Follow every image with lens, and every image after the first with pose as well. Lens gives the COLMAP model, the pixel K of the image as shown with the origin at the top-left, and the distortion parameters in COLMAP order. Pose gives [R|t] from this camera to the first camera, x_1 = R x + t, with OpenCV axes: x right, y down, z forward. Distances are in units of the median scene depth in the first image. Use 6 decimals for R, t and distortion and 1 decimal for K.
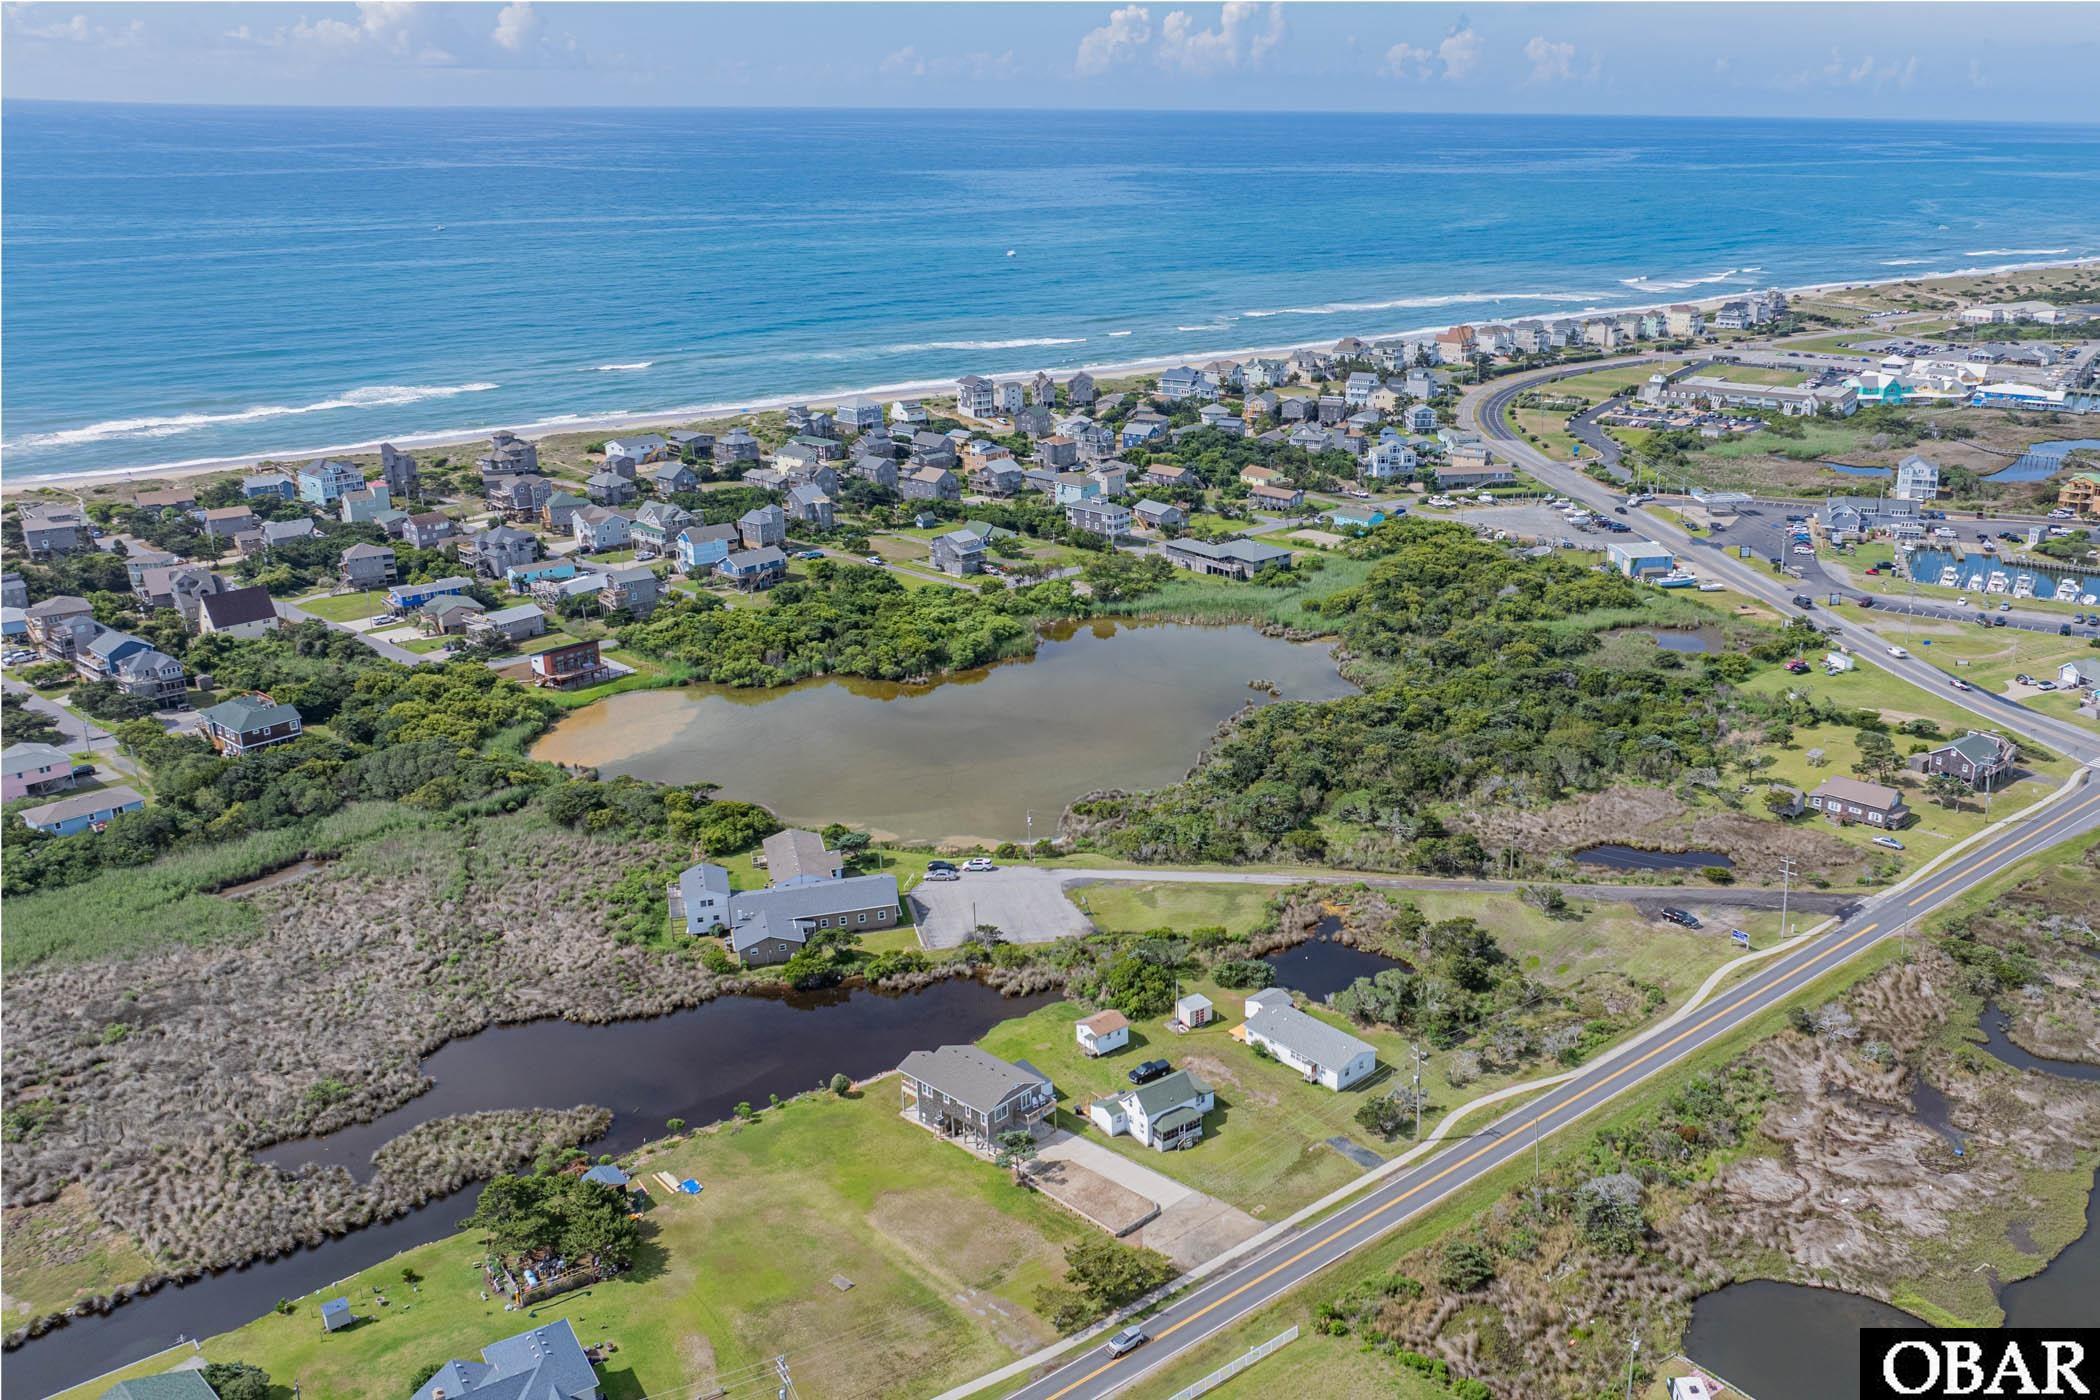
lens RADIAL K [[1791.7, 0, 1113.3], [0, 1791.7, 702.3], [0, 0, 1]] dist [-0.015565, -0.014296]
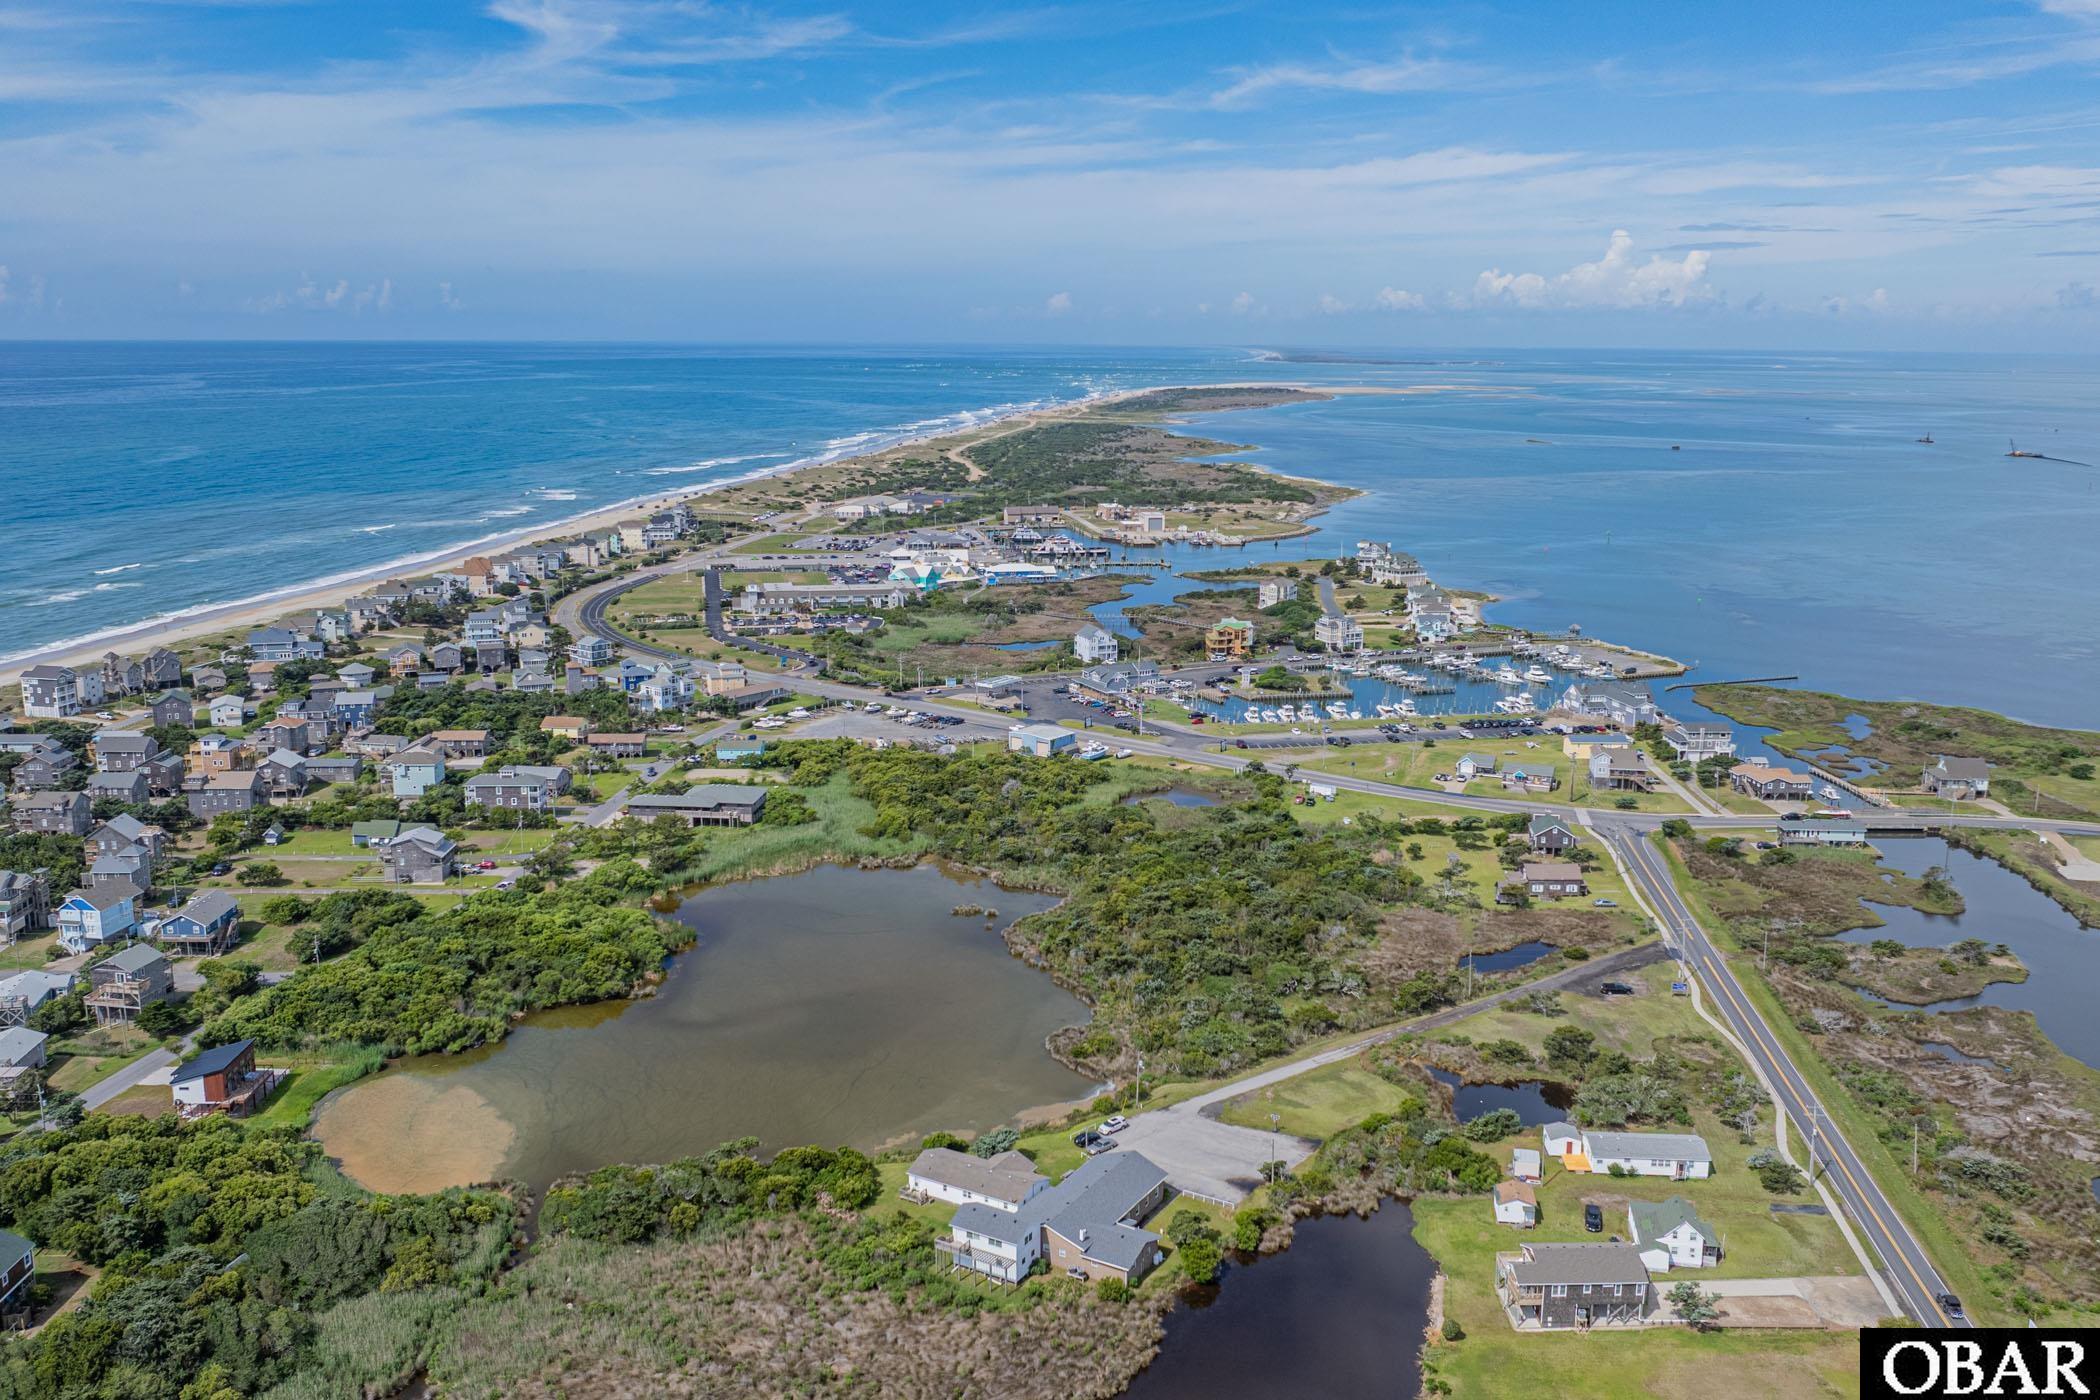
lens RADIAL K [[1869.6, 0, 1011.9], [0, 1869.6, 698.1], [0, 0, 1]] dist [-0.002585, -0.062596]
pose [[0.733836, -0.131654, 0.666447, -0.535156], [0.215083, 0.975599, -0.044106, -0.068985], [-0.644379, 0.175708, 0.744247, 0.199075]]
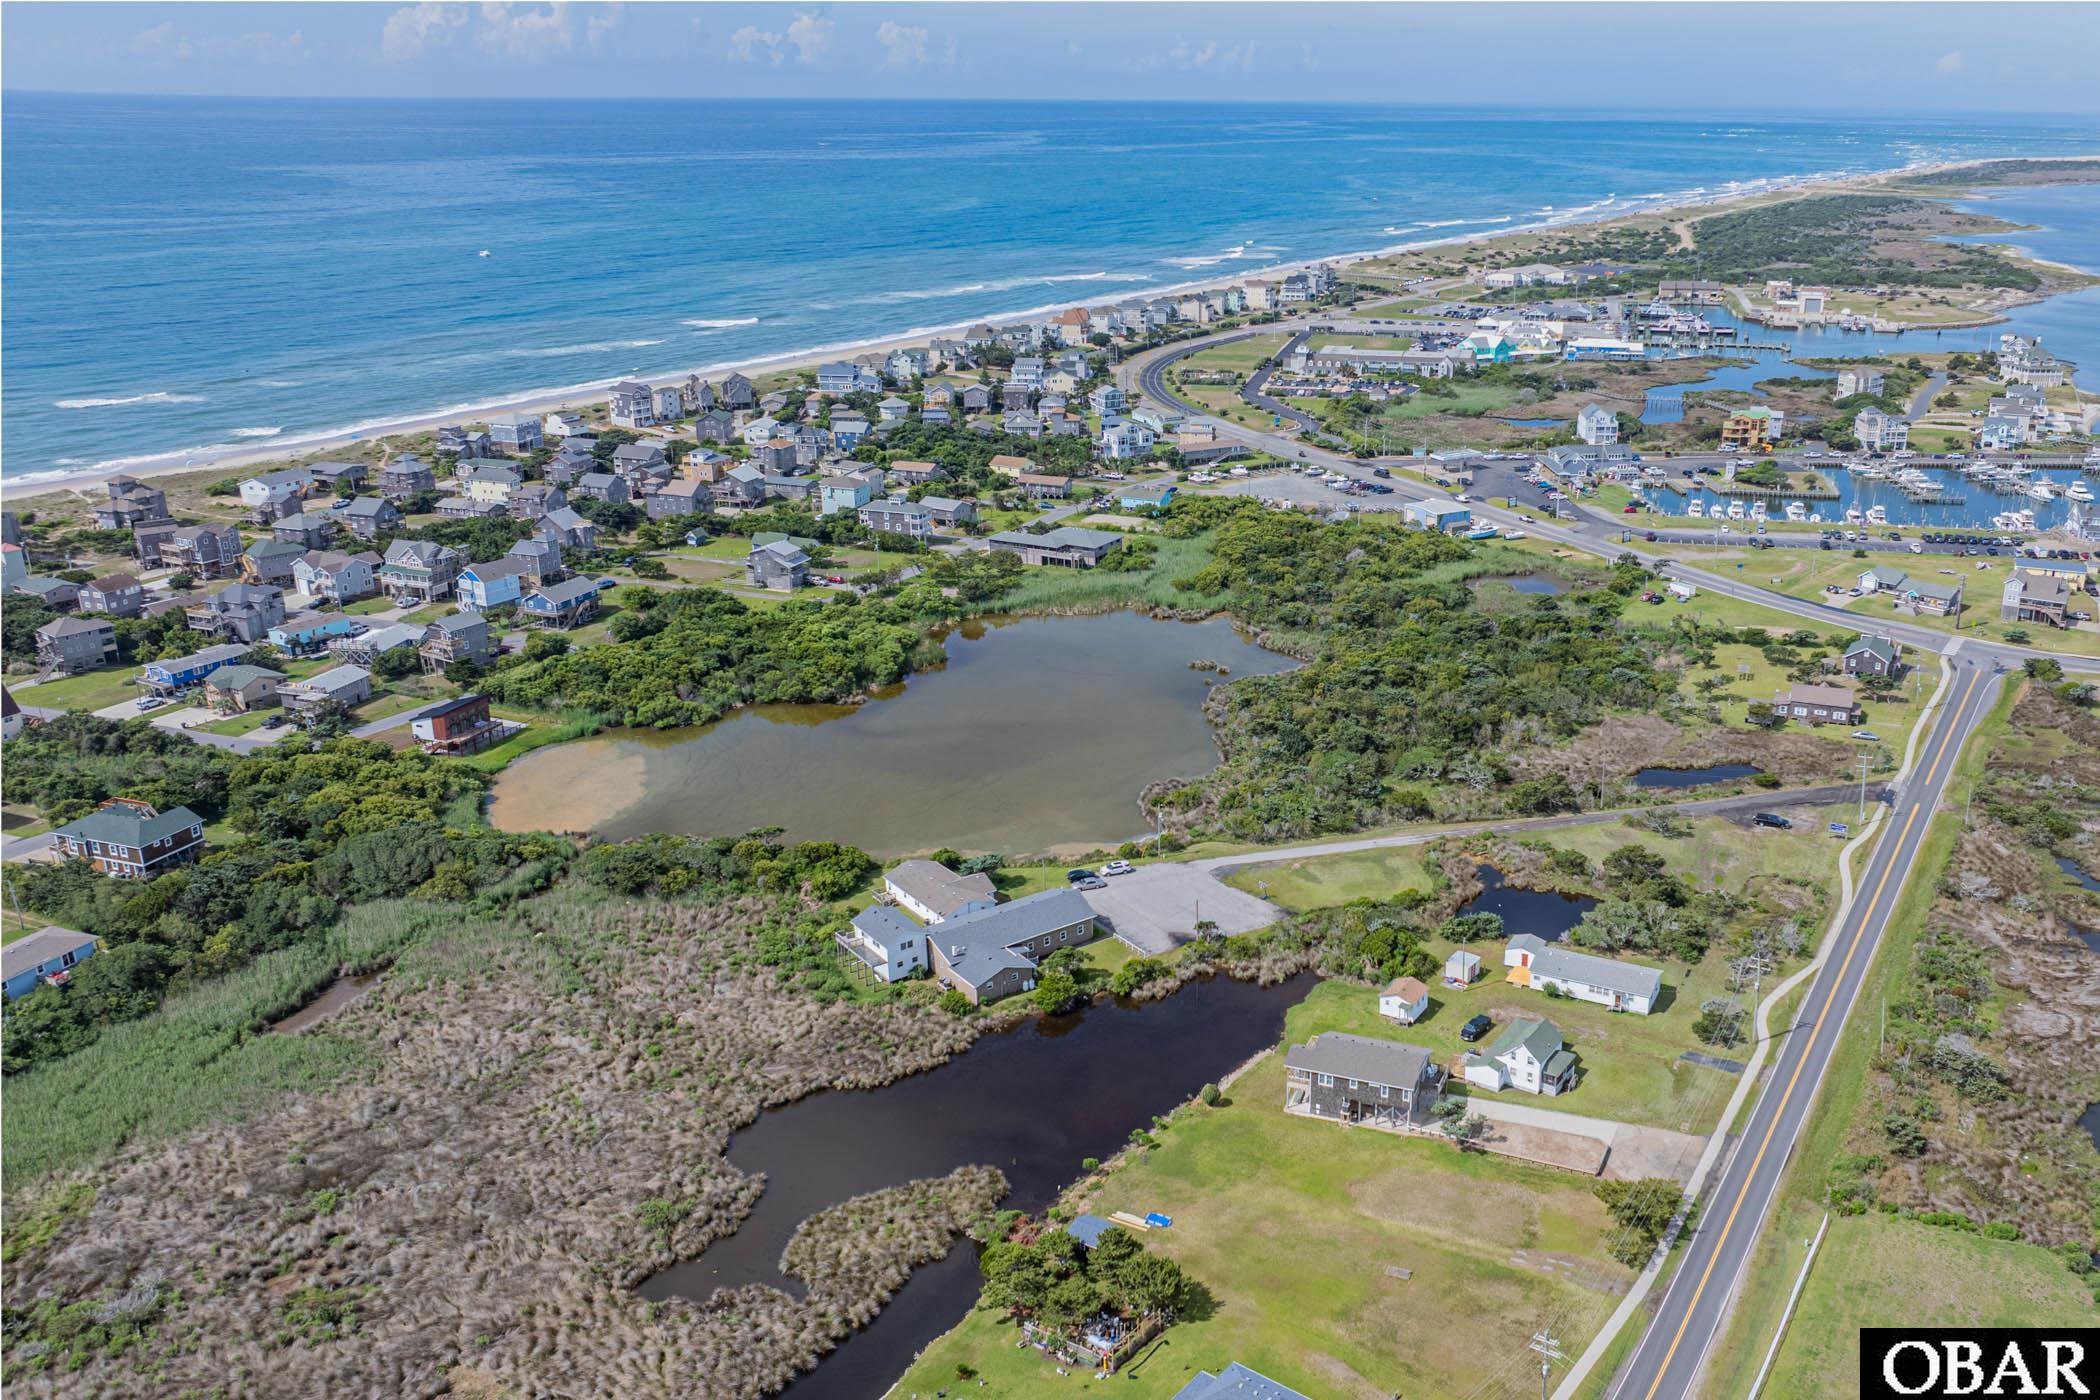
lens RADIAL K [[1848.7, 0, 1149.3], [0, 1848.7, 701.4], [0, 0, 1]] dist [-0.015281, -0.018698]
pose [[0.935205, -0.111431, 0.336117, -0.280514], [0.112277, 0.993532, 0.016983, -0.010081], [-0.335835, 0.021856, 0.941667, 0.039093]]
